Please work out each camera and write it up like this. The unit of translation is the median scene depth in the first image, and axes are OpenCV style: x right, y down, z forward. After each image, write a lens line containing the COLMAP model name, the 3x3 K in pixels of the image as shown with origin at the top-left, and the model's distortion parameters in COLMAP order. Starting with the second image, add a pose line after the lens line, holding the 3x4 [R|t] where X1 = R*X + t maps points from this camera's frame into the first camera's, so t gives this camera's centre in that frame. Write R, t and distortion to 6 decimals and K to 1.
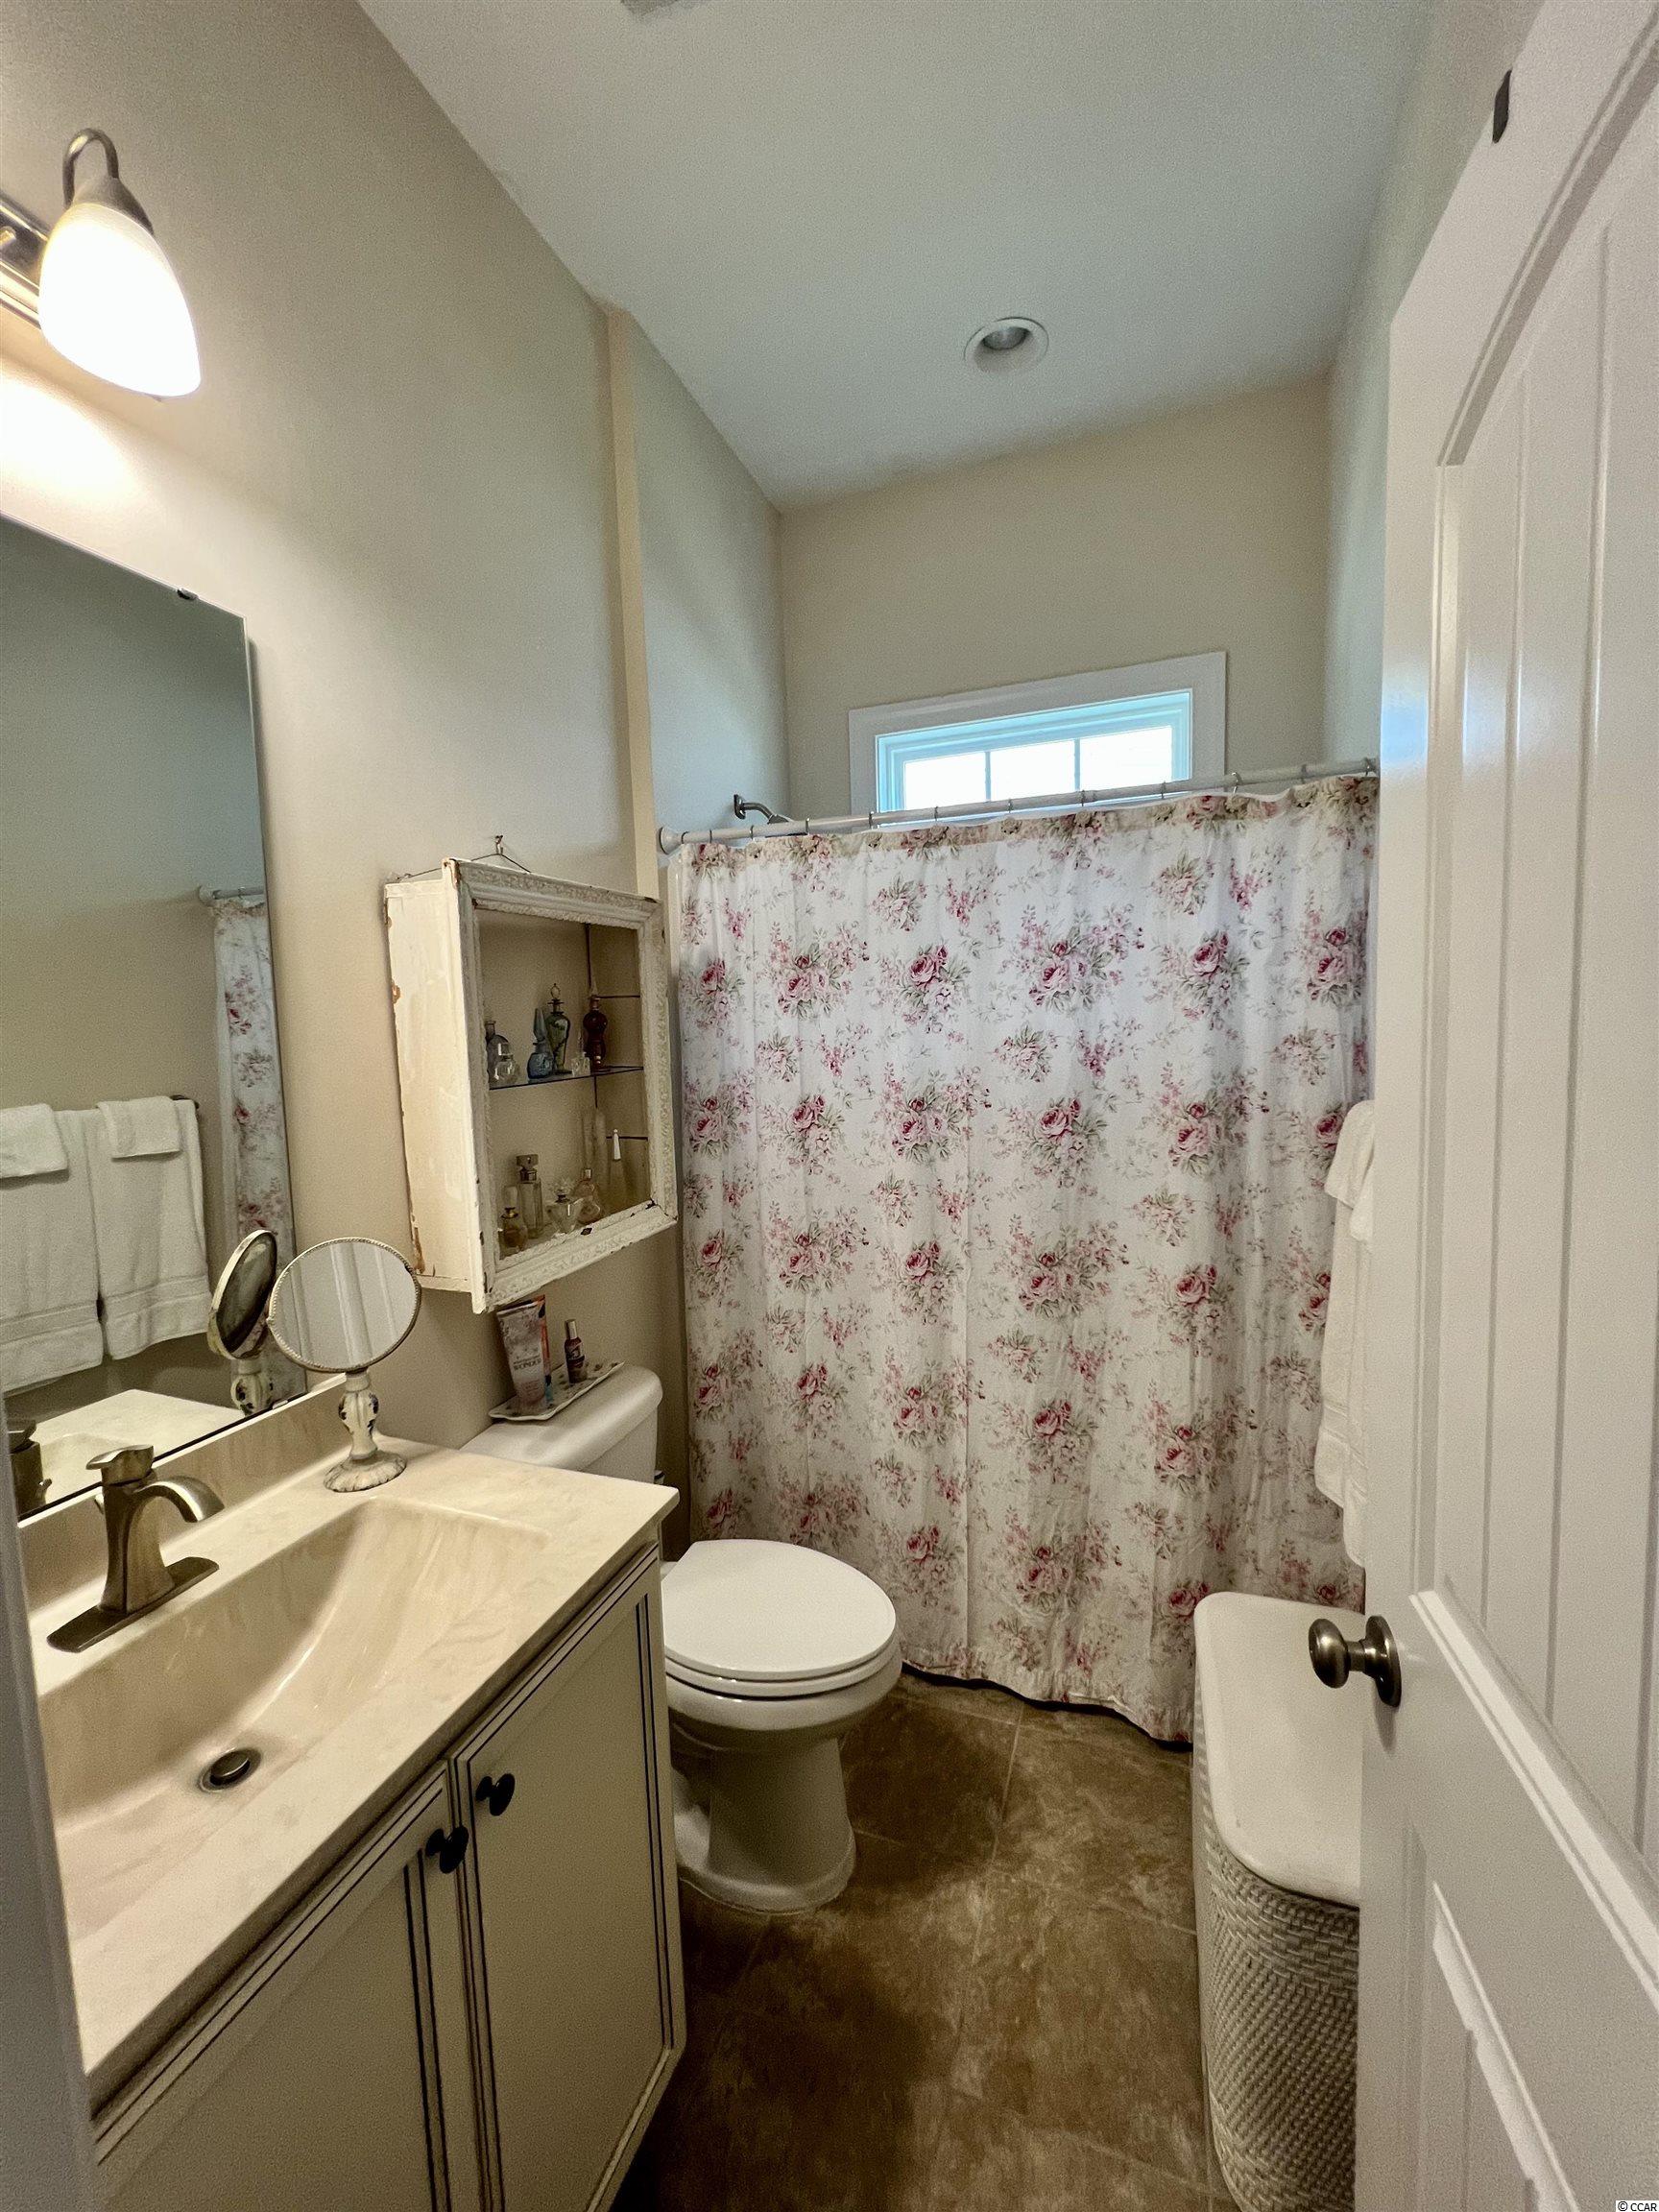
lens RADIAL K [[887.0, 0, 829.5], [0, 887.0, 1106.0], [0, 0, 1]] dist [0.000003, 0.000473]
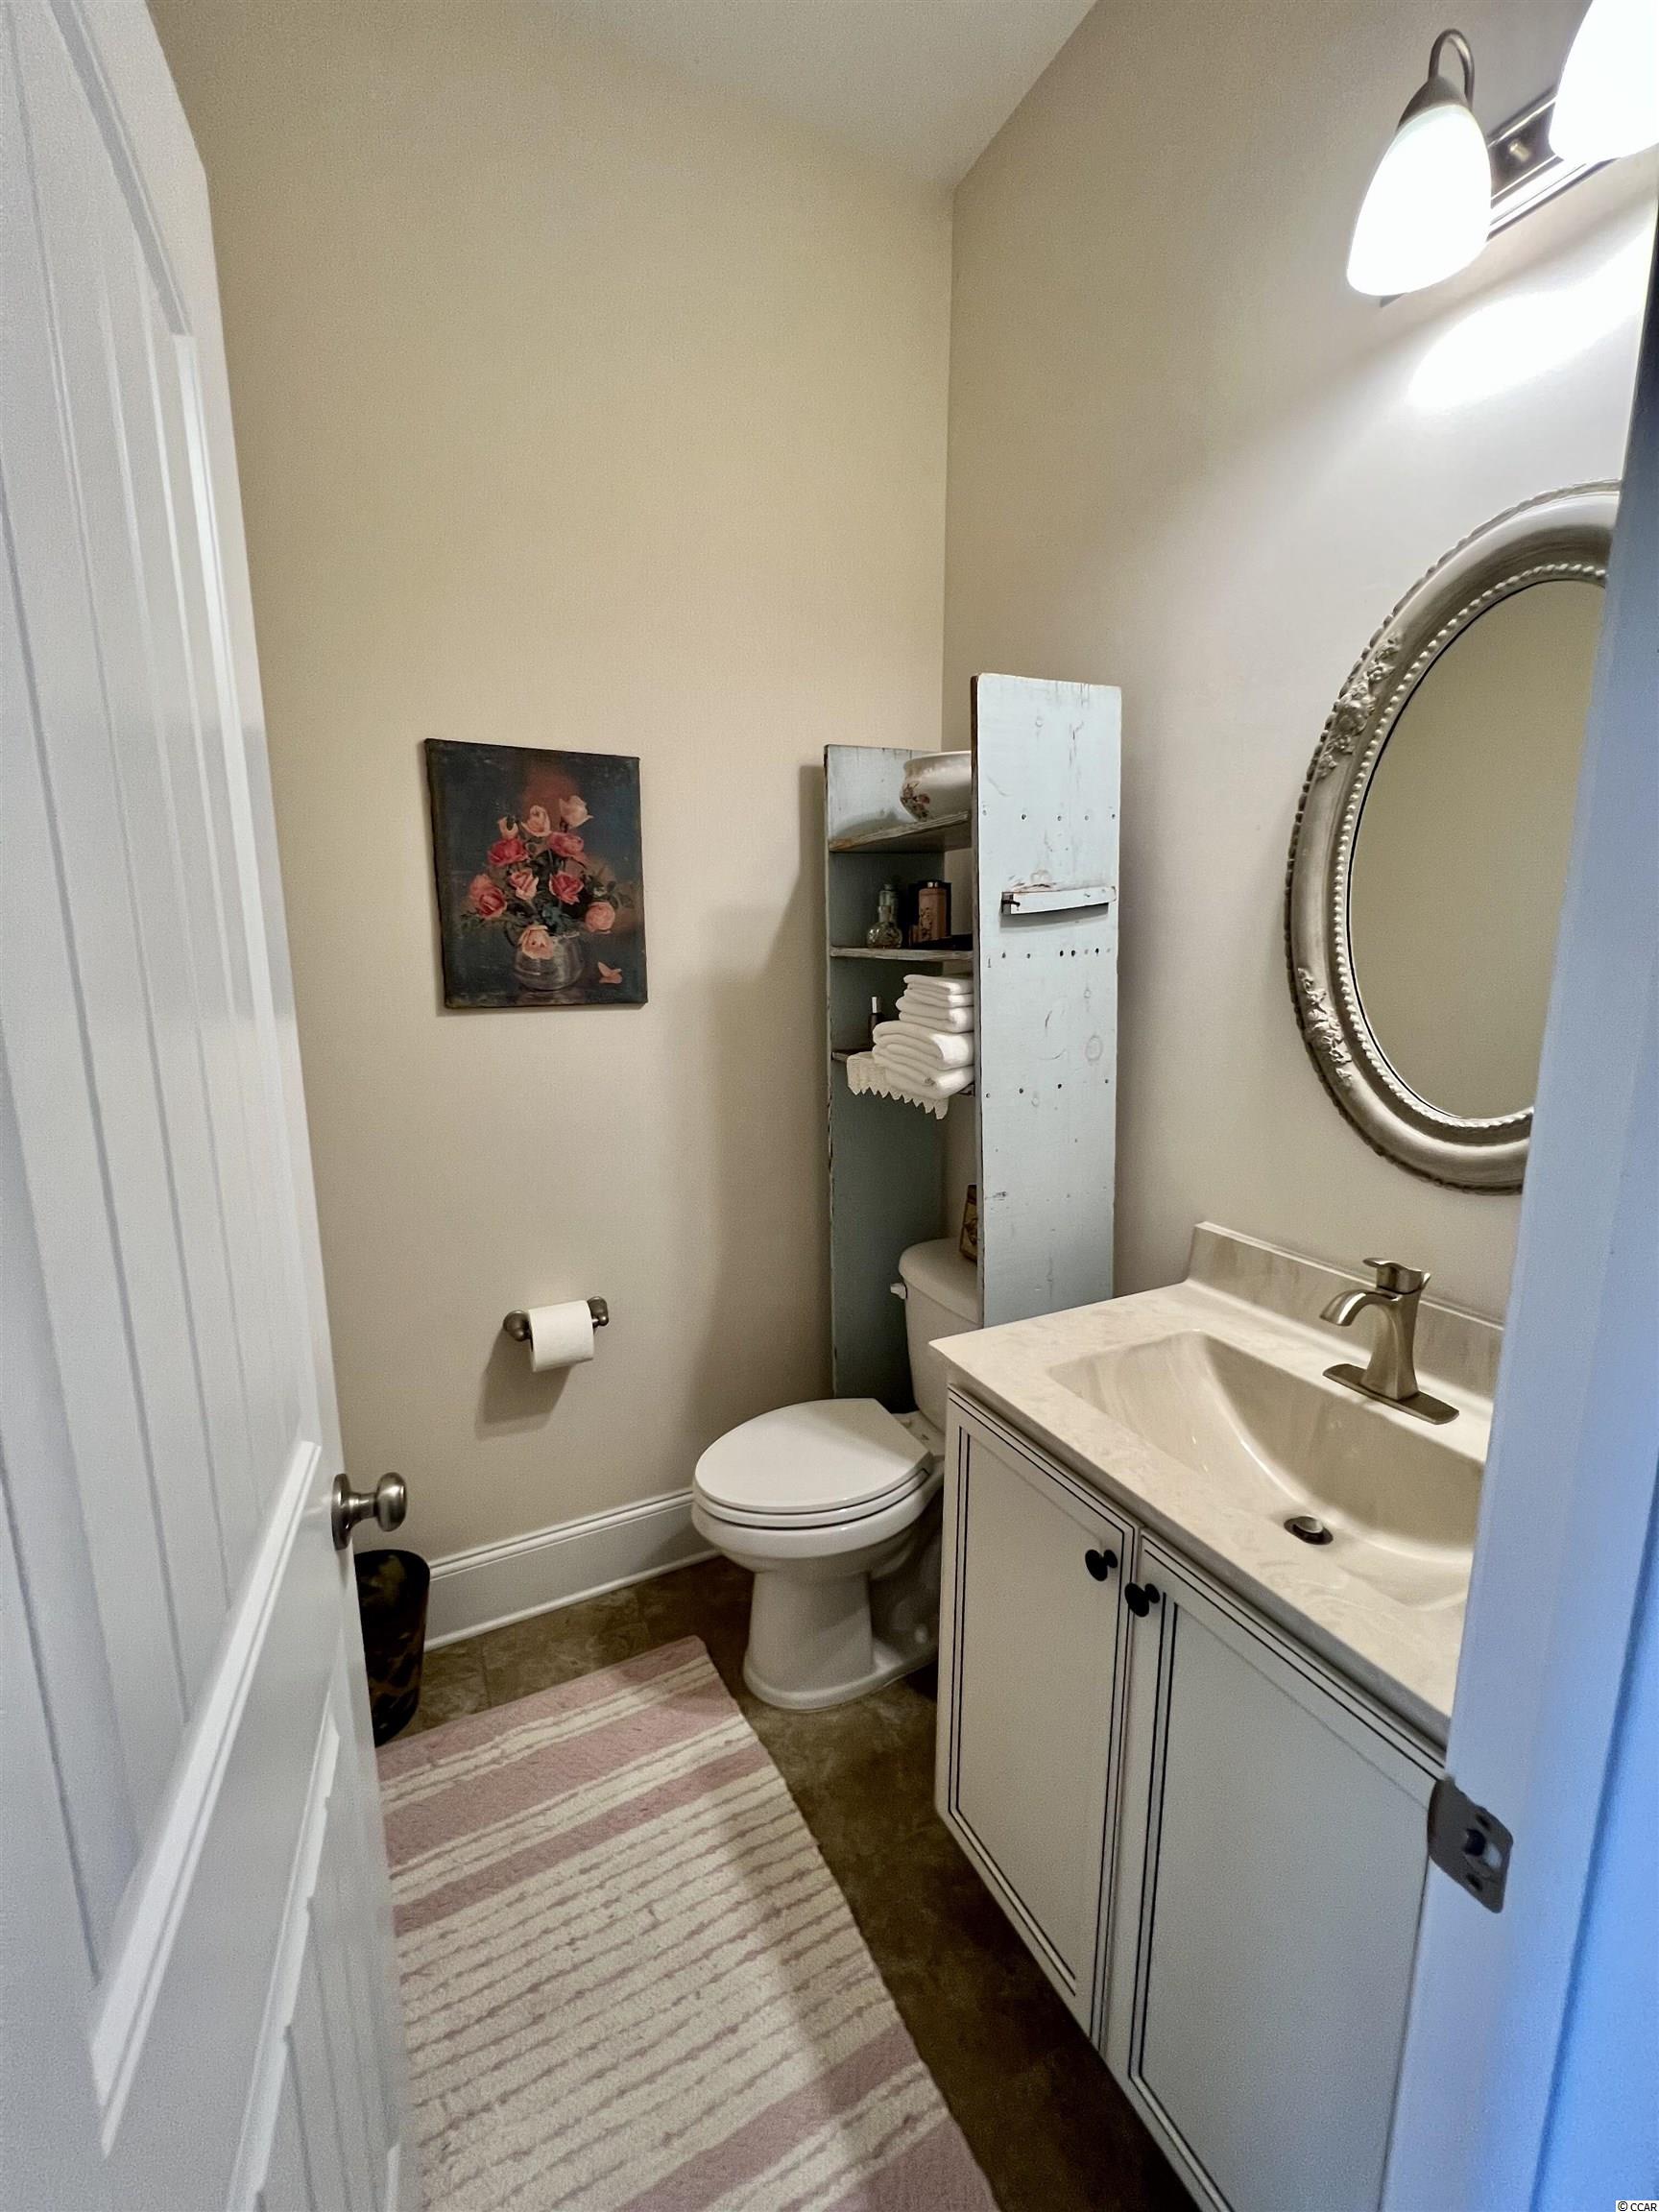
lens RADIAL K [[887.0, 0, 829.5], [0, 887.0, 1106.0], [0, 0, 1]] dist [0.000003, 0.000473]
pose [[-0.680234, 0.171107, -0.712744, 0.535801], [-0.035657, 0.963497, 0.265335, -0.106313], [0.732127, 0.205904, -0.649302, 1.180880]]
